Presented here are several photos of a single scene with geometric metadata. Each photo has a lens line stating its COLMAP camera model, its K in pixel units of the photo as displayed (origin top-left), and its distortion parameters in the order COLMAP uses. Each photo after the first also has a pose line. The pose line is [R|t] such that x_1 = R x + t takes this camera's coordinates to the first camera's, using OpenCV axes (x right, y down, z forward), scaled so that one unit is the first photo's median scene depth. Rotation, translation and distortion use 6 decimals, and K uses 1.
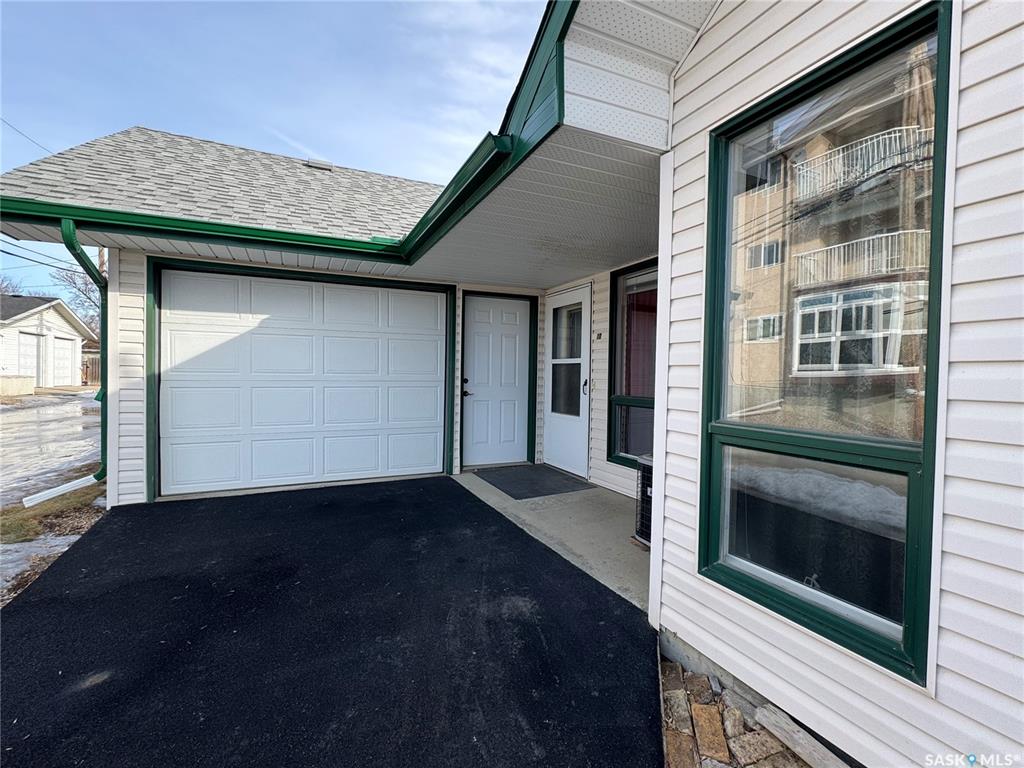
lens RADIAL K [[466.5, 0, 510.8], [0, 466.5, 387.8], [0, 0, 1]] dist [0.002455, 0.000379]
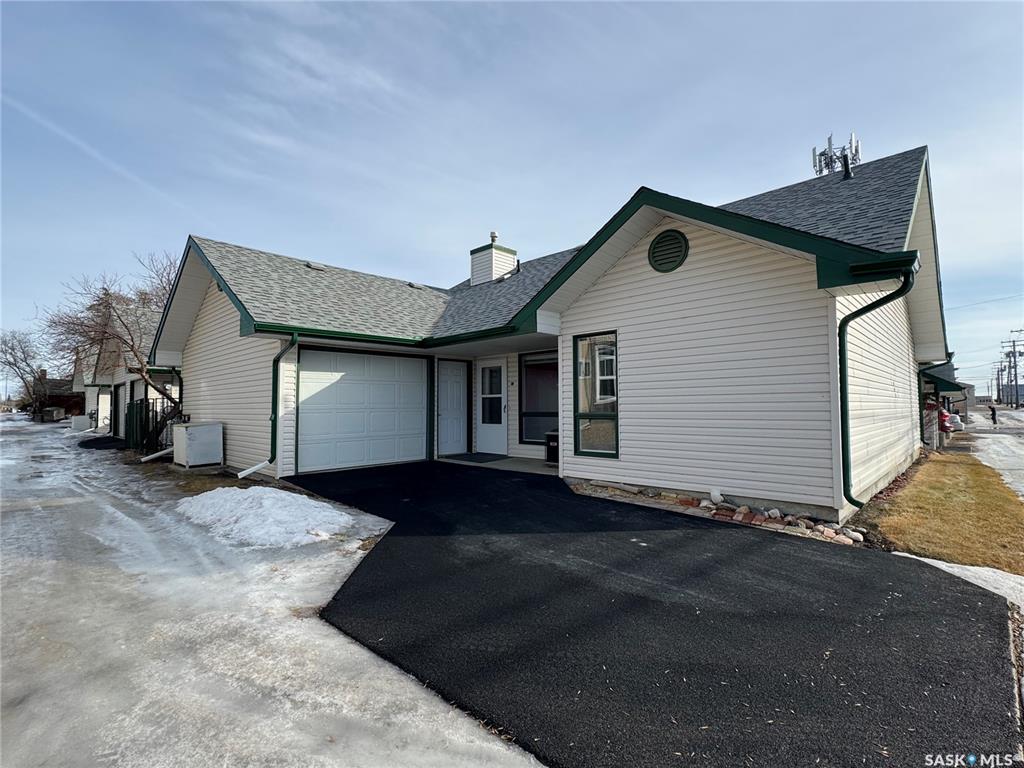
lens RADIAL K [[466.5, 0, 510.8], [0, 466.5, 387.8], [0, 0, 1]] dist [0.002455, 0.000379]
pose [[0.935444, -0.005005, 0.353439, -0.519225], [0.029022, 0.997611, -0.062686, 0.034063], [-0.352281, 0.068896, 0.933355, -0.870440]]
